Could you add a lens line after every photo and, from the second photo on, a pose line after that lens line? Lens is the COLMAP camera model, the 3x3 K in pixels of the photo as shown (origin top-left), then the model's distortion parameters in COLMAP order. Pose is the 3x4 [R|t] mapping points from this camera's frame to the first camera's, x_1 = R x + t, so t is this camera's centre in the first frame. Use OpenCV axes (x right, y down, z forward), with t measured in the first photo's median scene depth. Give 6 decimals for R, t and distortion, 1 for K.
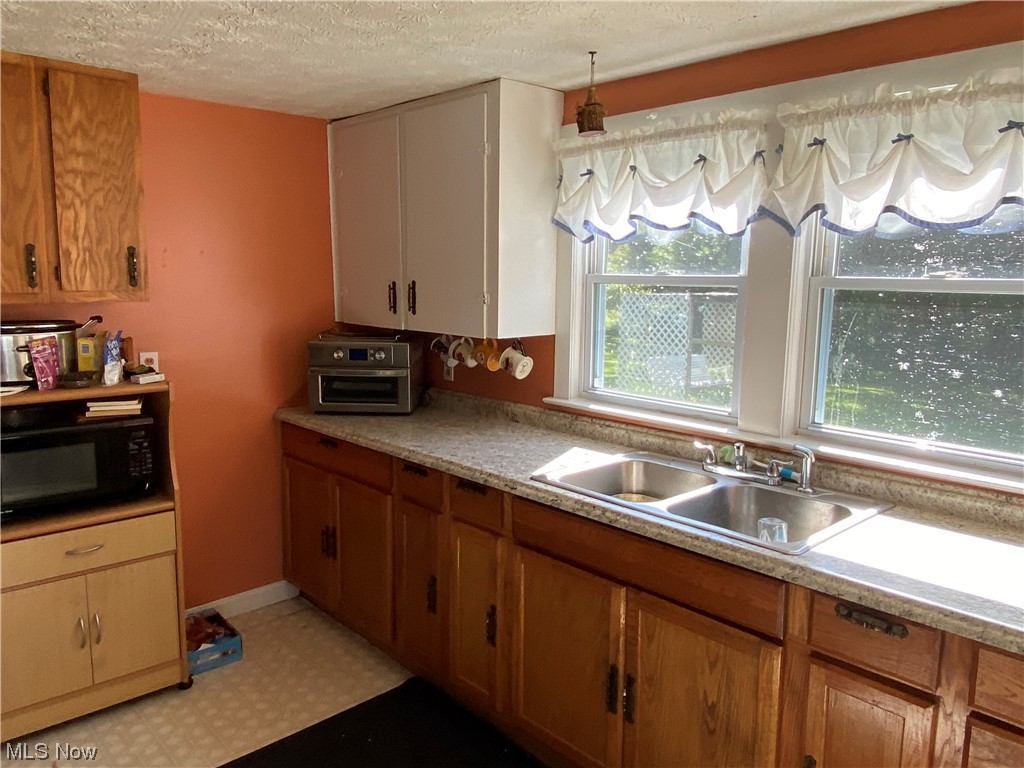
lens RADIAL K [[737.0, 0, 506.4], [0, 737.0, 385.5], [0, 0, 1]] dist [0.098491, -0.129643]
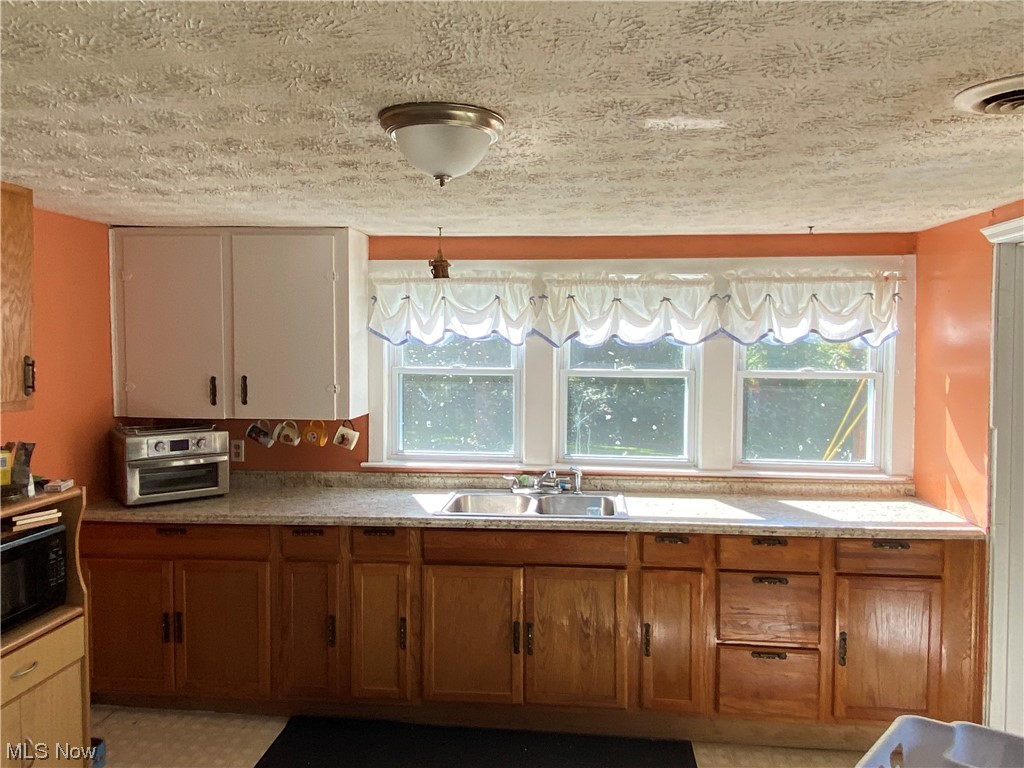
lens RADIAL K [[737.0, 0, 506.4], [0, 737.0, 385.5], [0, 0, 1]] dist [0.098491, -0.129643]
pose [[0.750005, -0.044369, 0.659942, -0.740441], [0.102260, 0.993529, -0.049419, -0.034590], [-0.653479, 0.104550, 0.749690, -0.172896]]
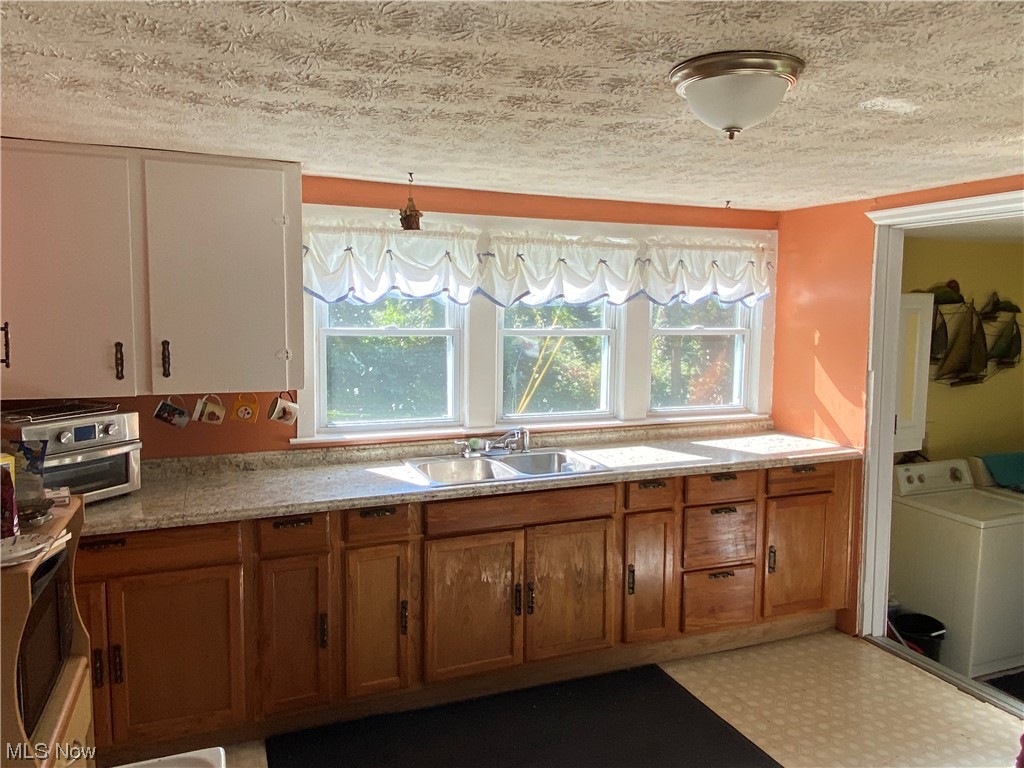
lens RADIAL K [[737.0, 0, 506.4], [0, 737.0, 385.5], [0, 0, 1]] dist [0.098491, -0.129643]
pose [[0.362348, -0.107171, 0.925861, -1.055153], [0.133480, 0.989094, 0.062252, -0.111569], [-0.922436, 0.101027, 0.372701, 0.341873]]
